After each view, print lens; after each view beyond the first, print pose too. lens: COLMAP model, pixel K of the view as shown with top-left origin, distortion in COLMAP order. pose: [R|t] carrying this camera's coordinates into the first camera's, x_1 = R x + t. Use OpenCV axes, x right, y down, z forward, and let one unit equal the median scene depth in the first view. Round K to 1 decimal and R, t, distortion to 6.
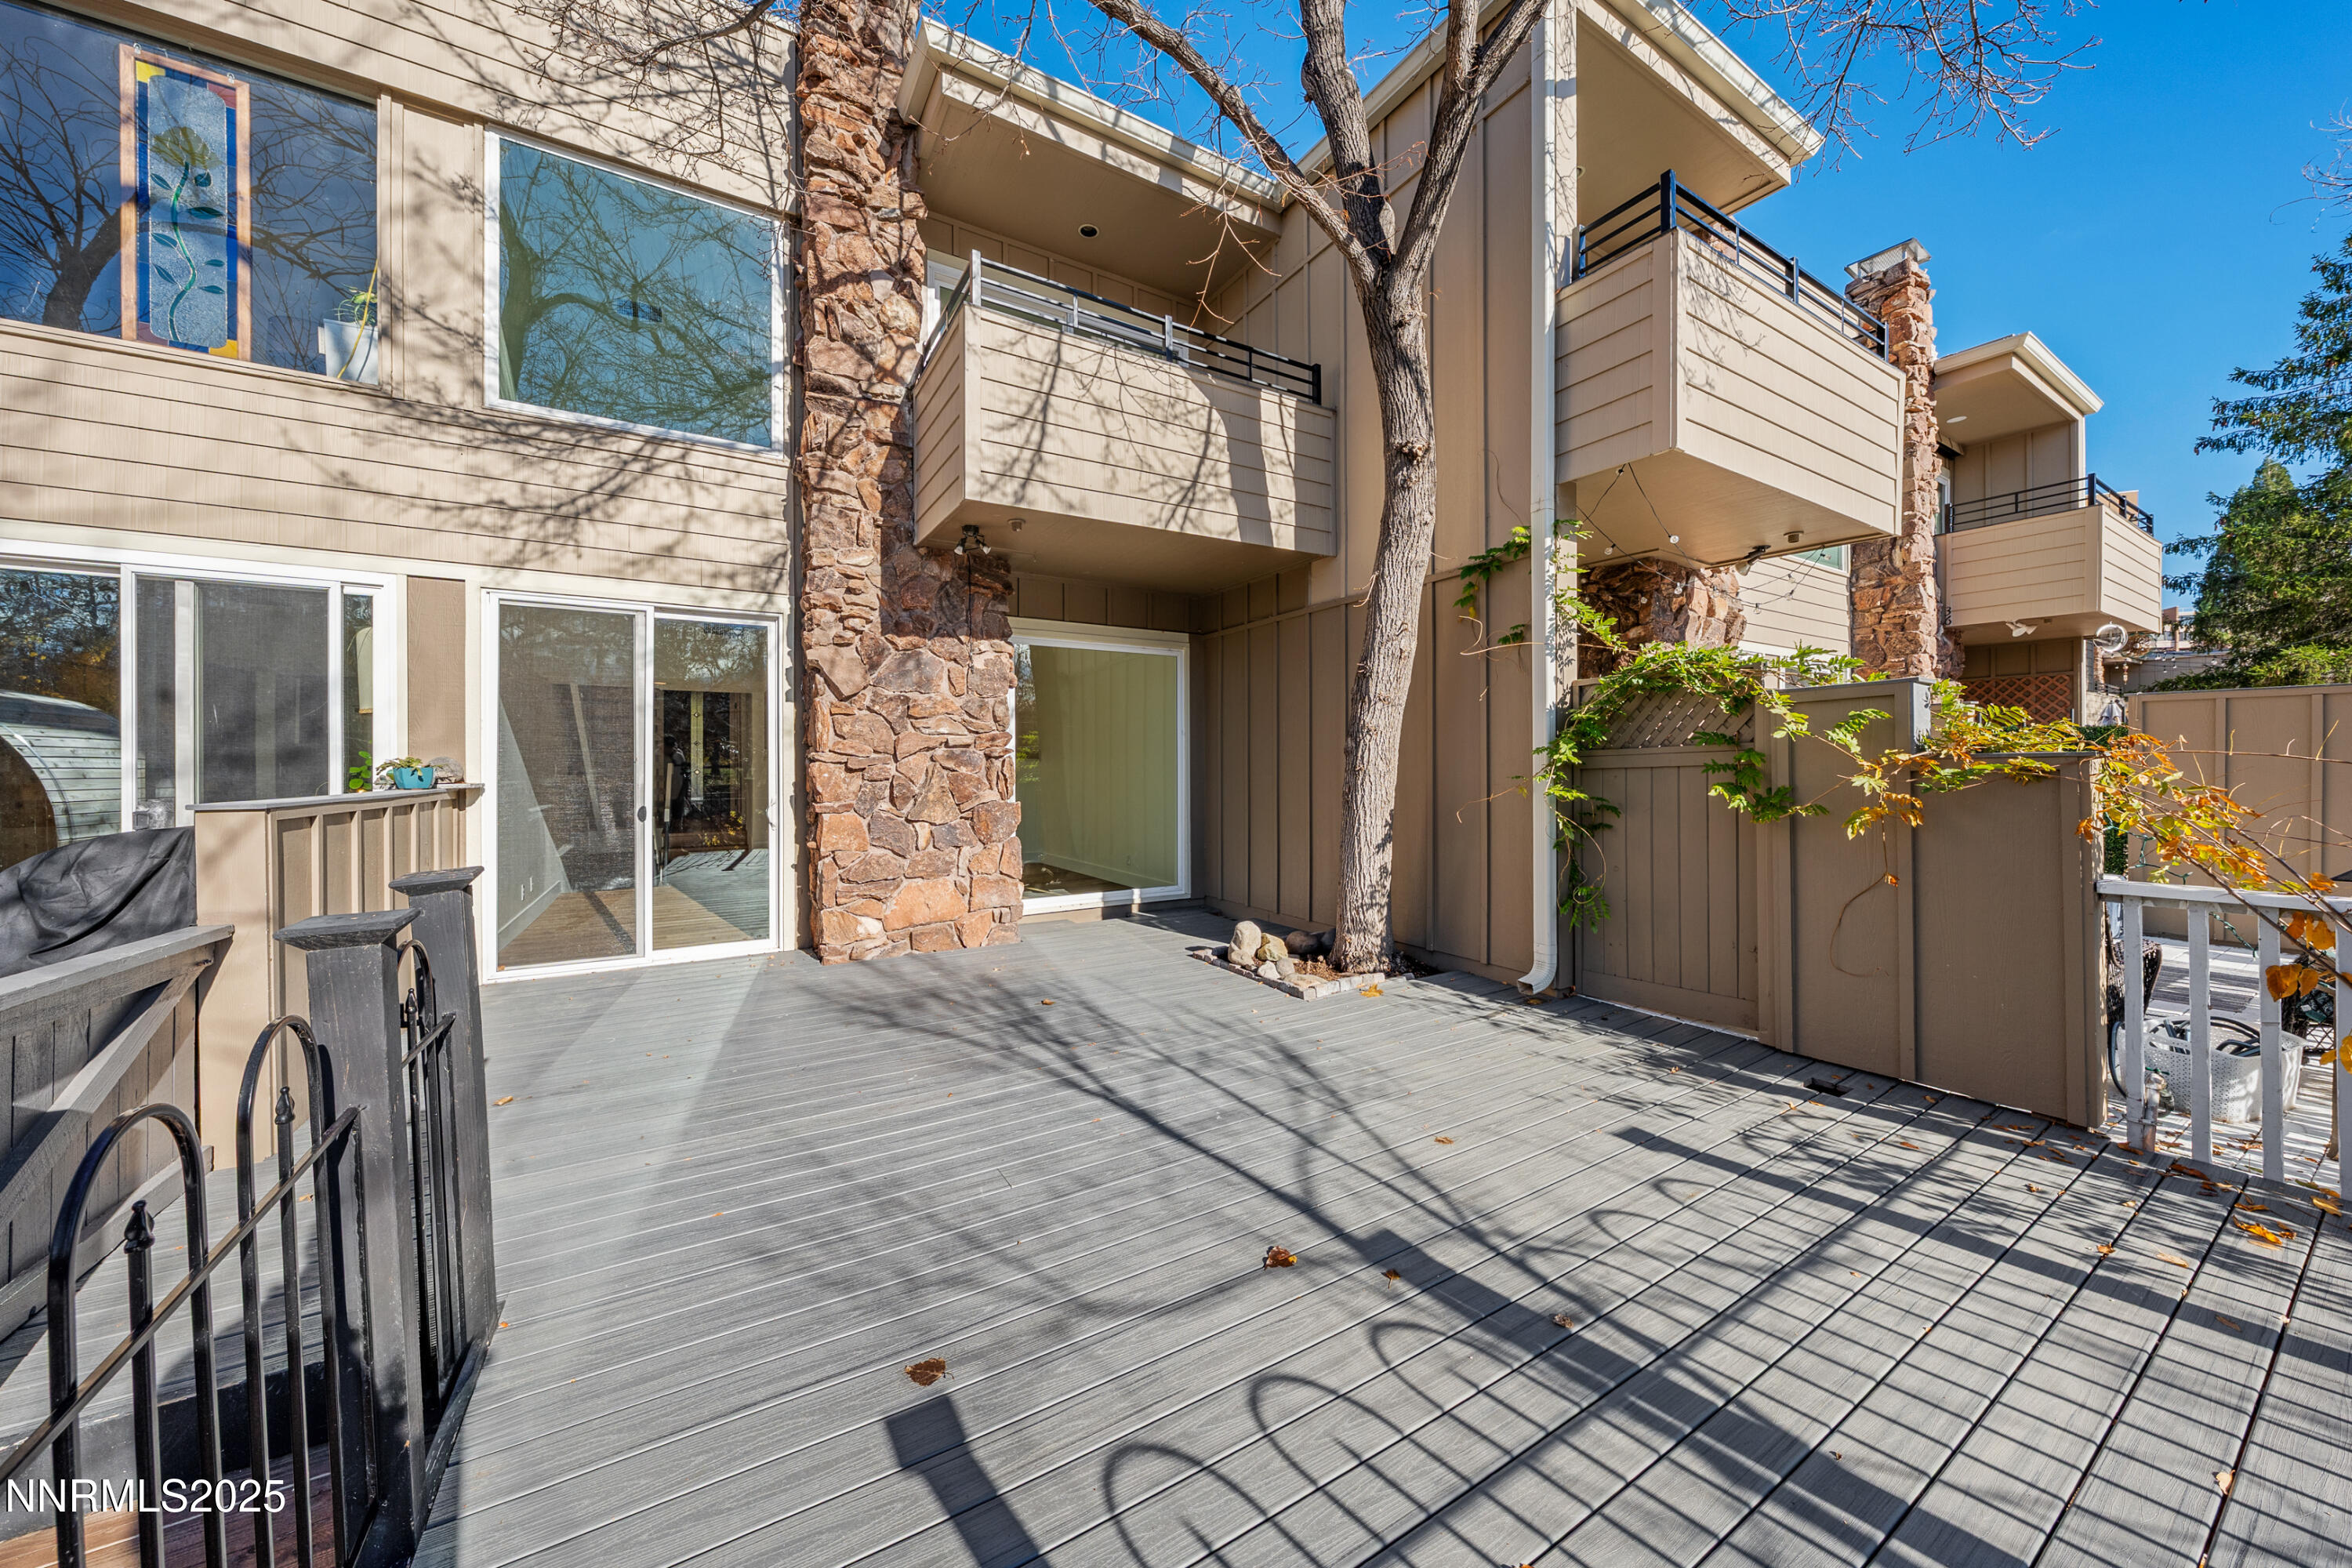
lens RADIAL K [[796.3, 0, 1174.1], [0, 796.3, 779.9], [0, 0, 1]] dist [-0.001577, -0.000024]
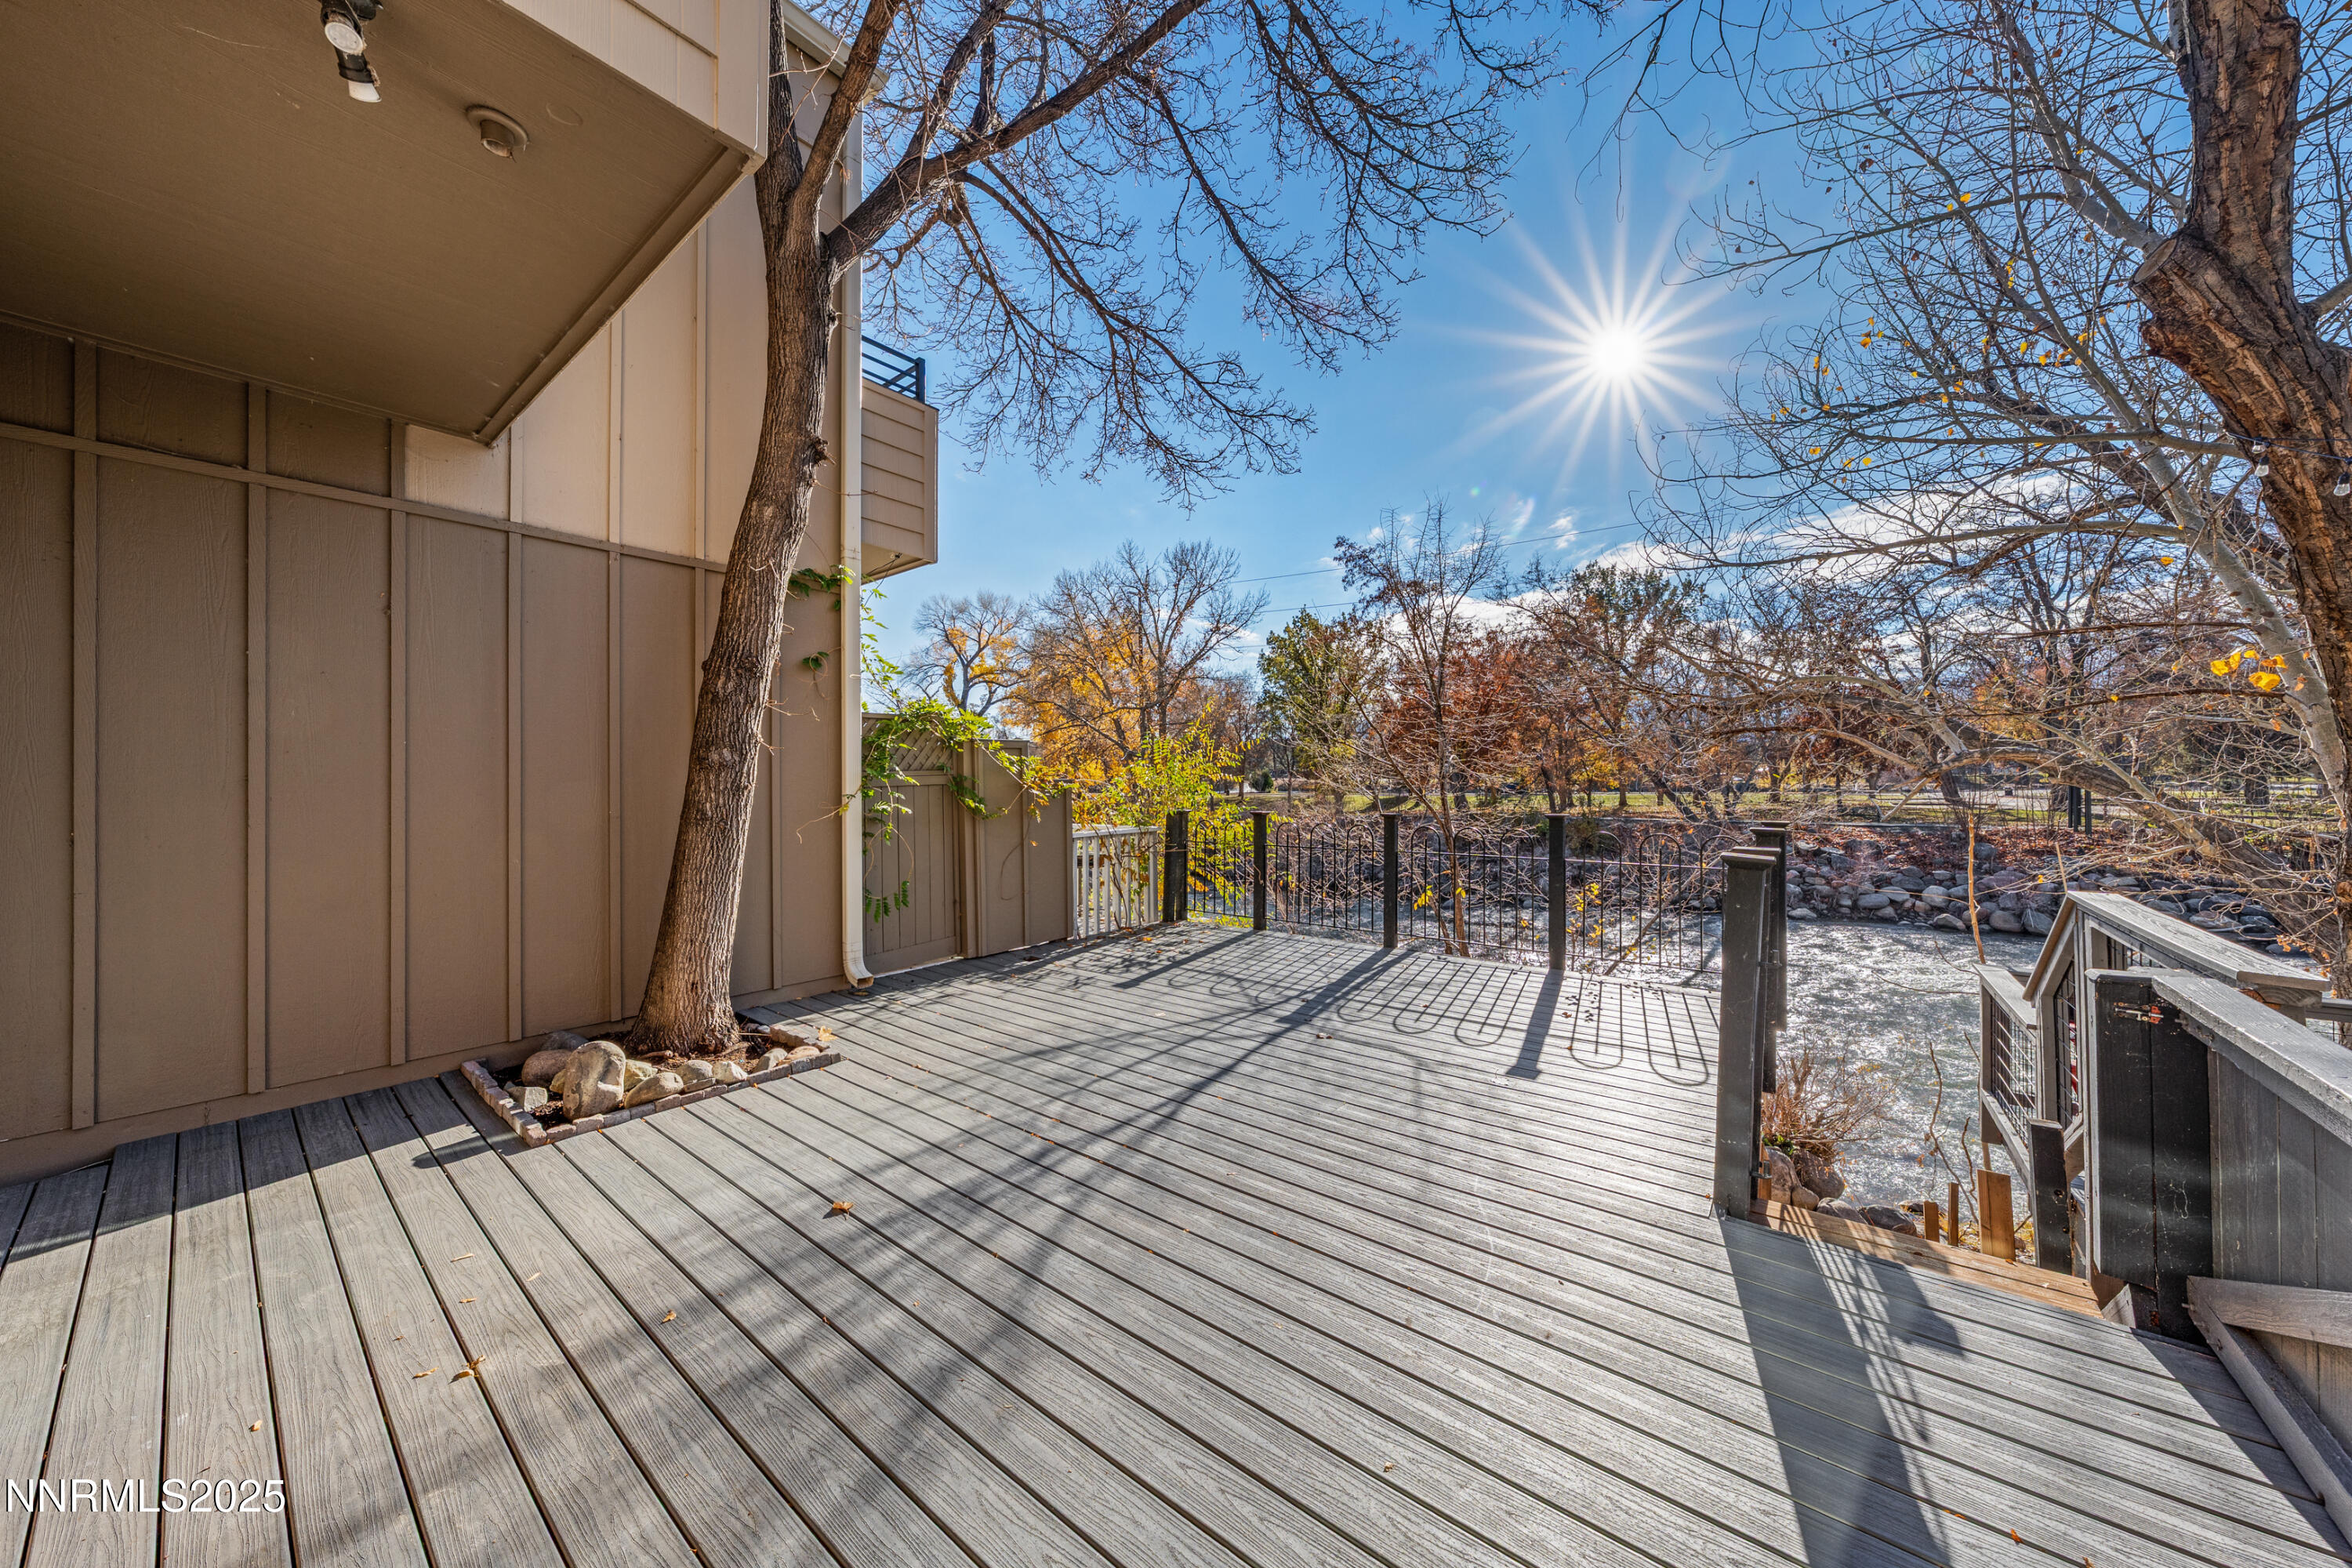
lens RADIAL K [[796.3, 0, 1174.1], [0, 796.3, 779.9], [0, 0, 1]] dist [-0.001577, -0.000024]
pose [[-0.350227, 0.005575, 0.936648, -1.414665], [0.010351, 0.999944, -0.002081, -0.028188], [-0.936608, 0.008967, -0.350265, 1.823433]]
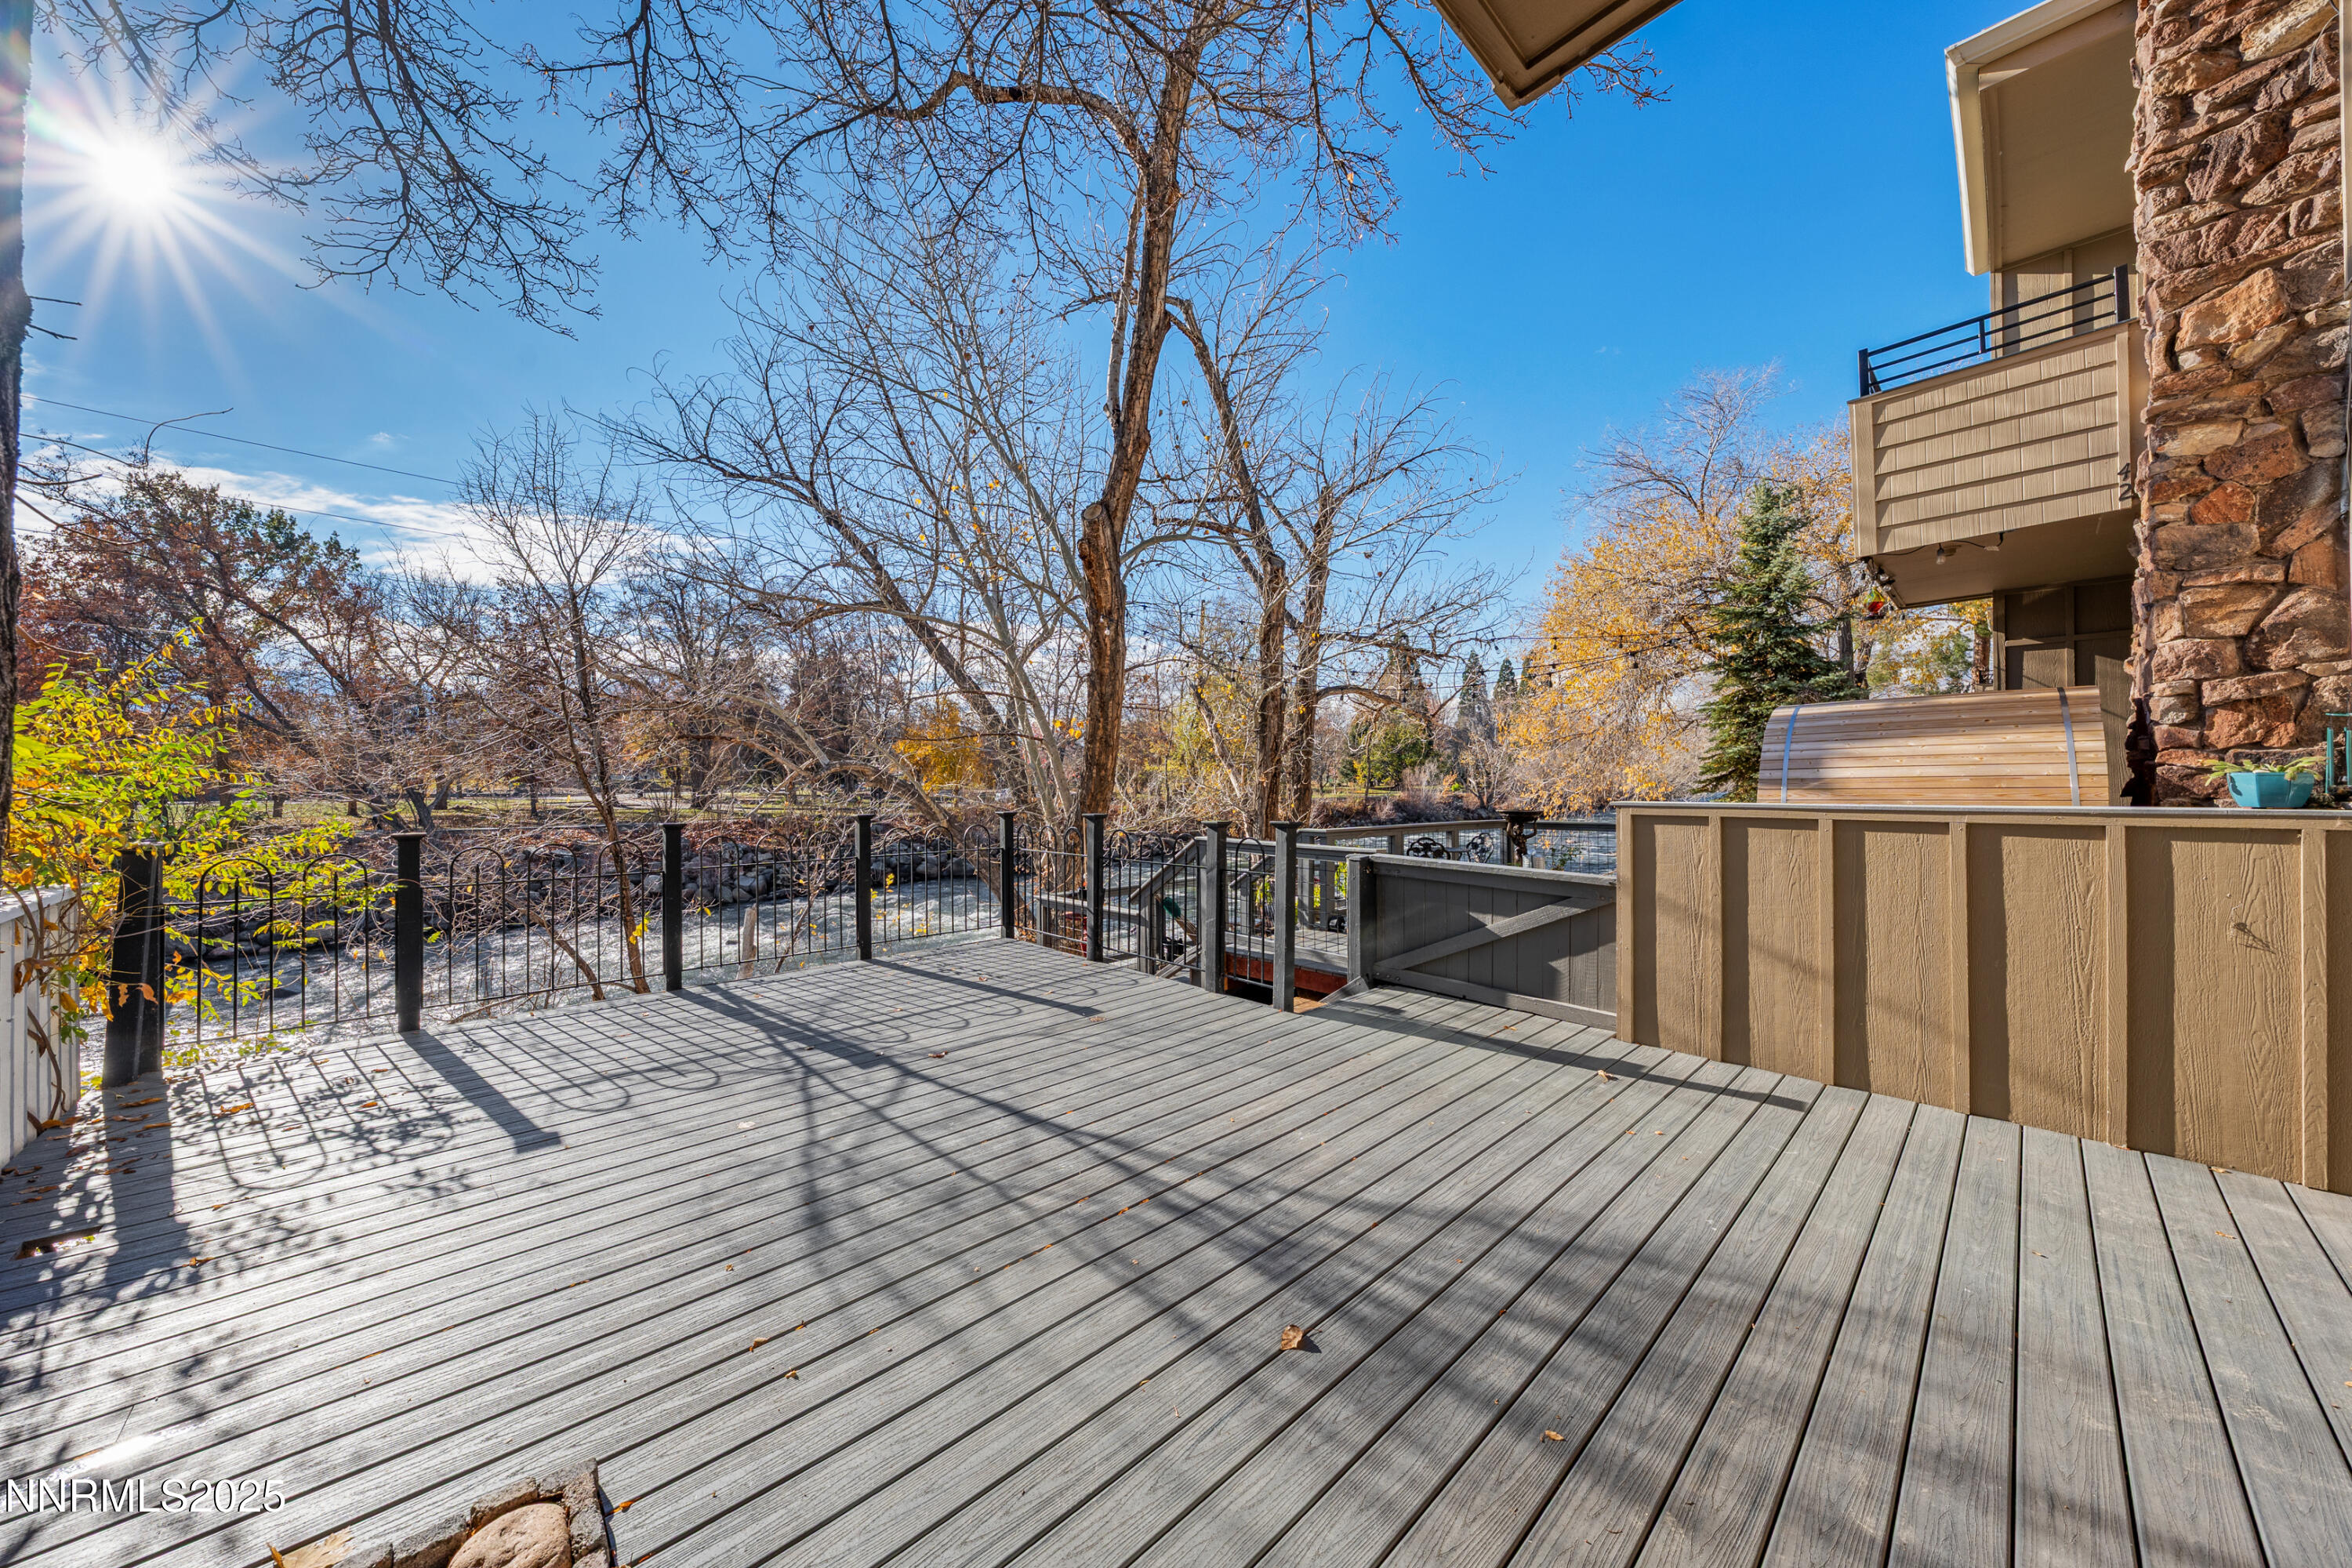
lens RADIAL K [[796.3, 0, 1174.1], [0, 796.3, 779.9], [0, 0, 1]] dist [-0.001577, -0.000024]
pose [[-0.976213, 0.003678, -0.216783, -0.003990], [0.002942, 0.999989, 0.003717, -0.035457], [0.216794, 0.002991, -0.976213, 2.612137]]
